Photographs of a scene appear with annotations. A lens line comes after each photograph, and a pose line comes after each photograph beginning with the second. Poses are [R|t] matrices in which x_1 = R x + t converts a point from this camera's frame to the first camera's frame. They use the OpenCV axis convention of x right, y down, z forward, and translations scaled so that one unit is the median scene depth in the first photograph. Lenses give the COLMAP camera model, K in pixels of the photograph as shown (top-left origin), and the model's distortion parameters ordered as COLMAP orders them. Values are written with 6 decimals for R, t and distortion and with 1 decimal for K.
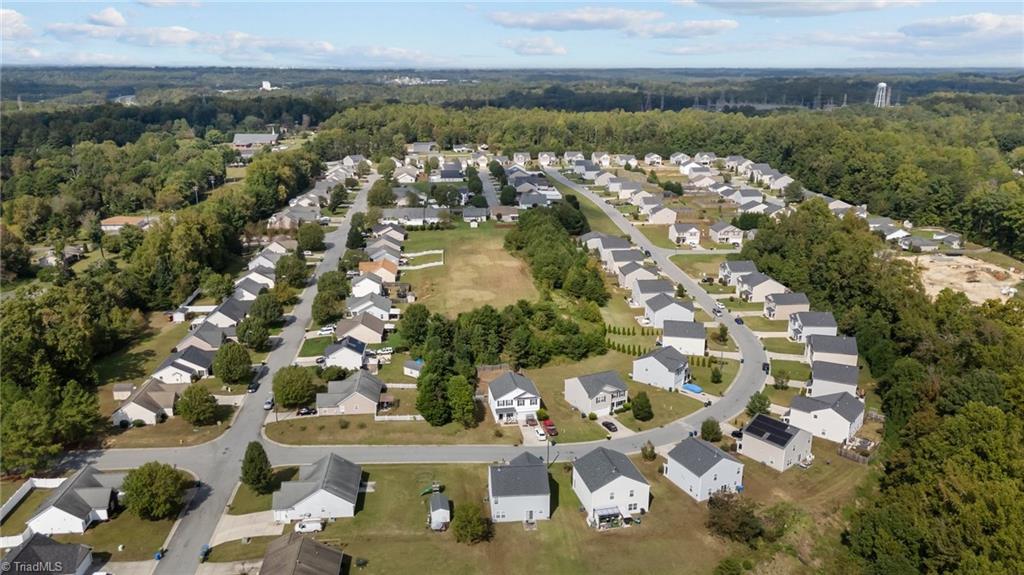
lens RADIAL K [[752.1, 0, 512.0], [0, 752.1, 287.5], [0, 0, 1]] dist [0.092632, -0.119183]
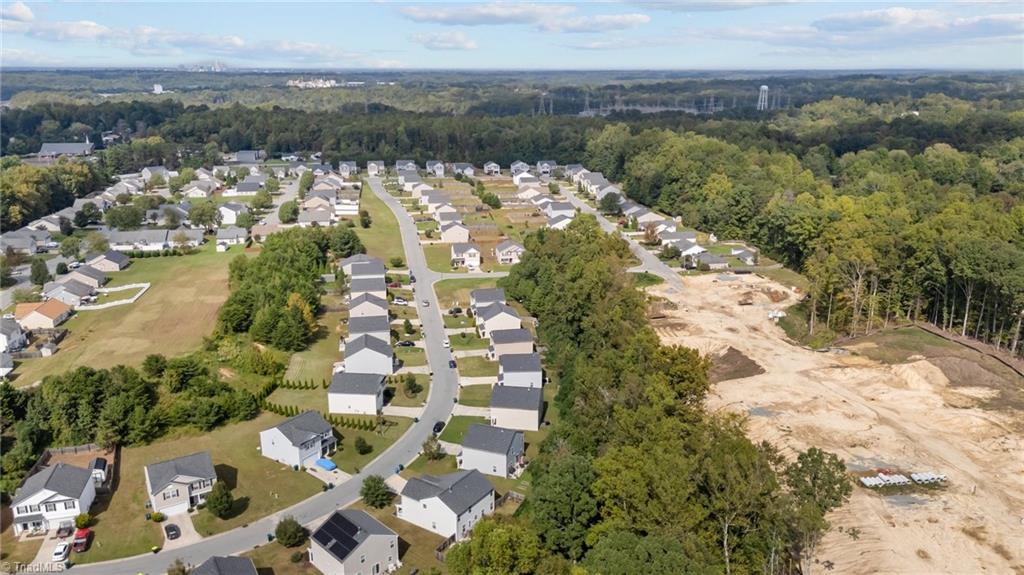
lens RADIAL K [[752.1, 0, 512.0], [0, 752.1, 287.5], [0, 0, 1]] dist [0.092632, -0.119183]
pose [[0.996314, -0.024820, 0.082113, 0.207341], [0.025048, 0.999685, -0.001746, -0.028112], [-0.082044, 0.003796, 0.996621, 0.092379]]
